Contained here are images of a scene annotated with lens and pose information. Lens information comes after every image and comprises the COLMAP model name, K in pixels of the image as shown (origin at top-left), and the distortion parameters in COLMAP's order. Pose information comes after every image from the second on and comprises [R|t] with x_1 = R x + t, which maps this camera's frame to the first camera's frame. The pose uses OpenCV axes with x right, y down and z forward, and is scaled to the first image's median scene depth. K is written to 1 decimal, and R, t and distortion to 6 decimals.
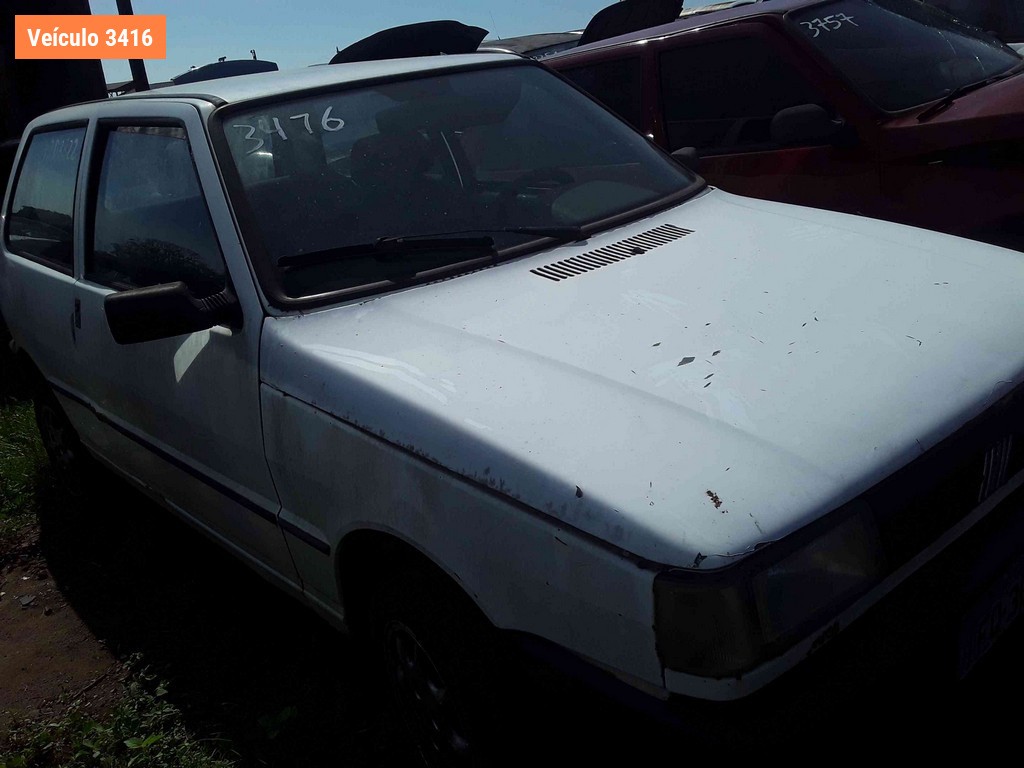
lens RADIAL K [[947.9, 0, 512.0], [0, 947.9, 384.0], [0, 0, 1]] dist [0.128780, -0.272972]
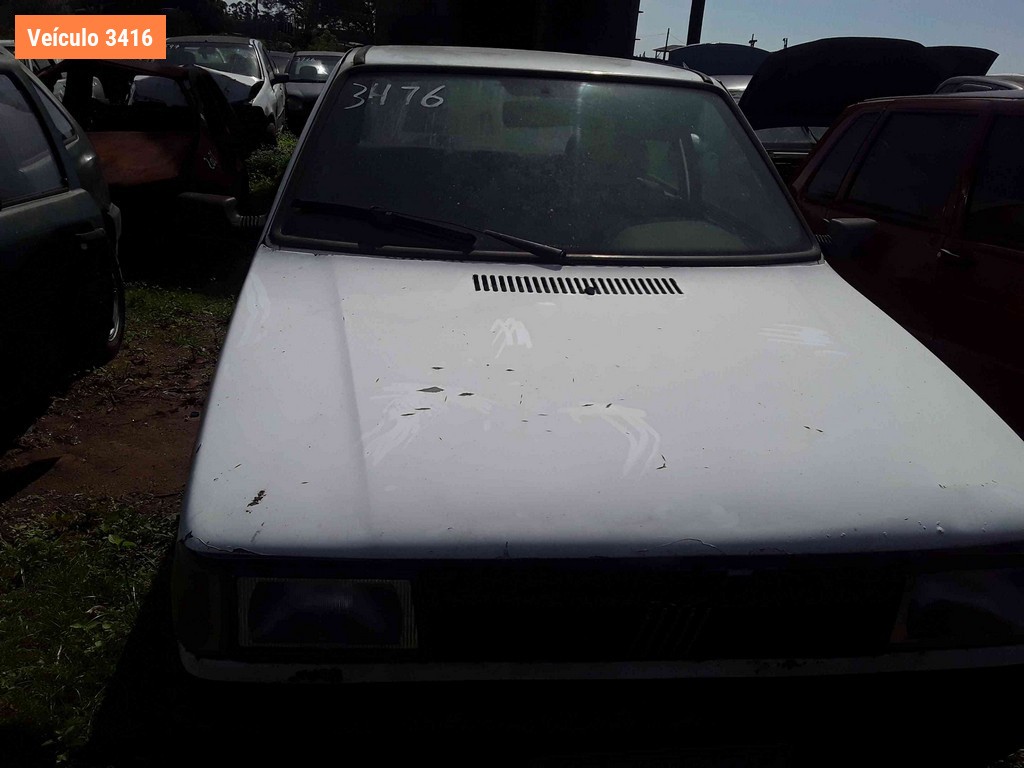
lens RADIAL K [[947.9, 0, 512.0], [0, 947.9, 384.0], [0, 0, 1]] dist [0.128780, -0.272972]
pose [[0.808516, 0.347016, -0.475270, 0.590321], [-0.339171, 0.934786, 0.105541, -0.133942], [0.480900, 0.075866, 0.873487, 0.136857]]
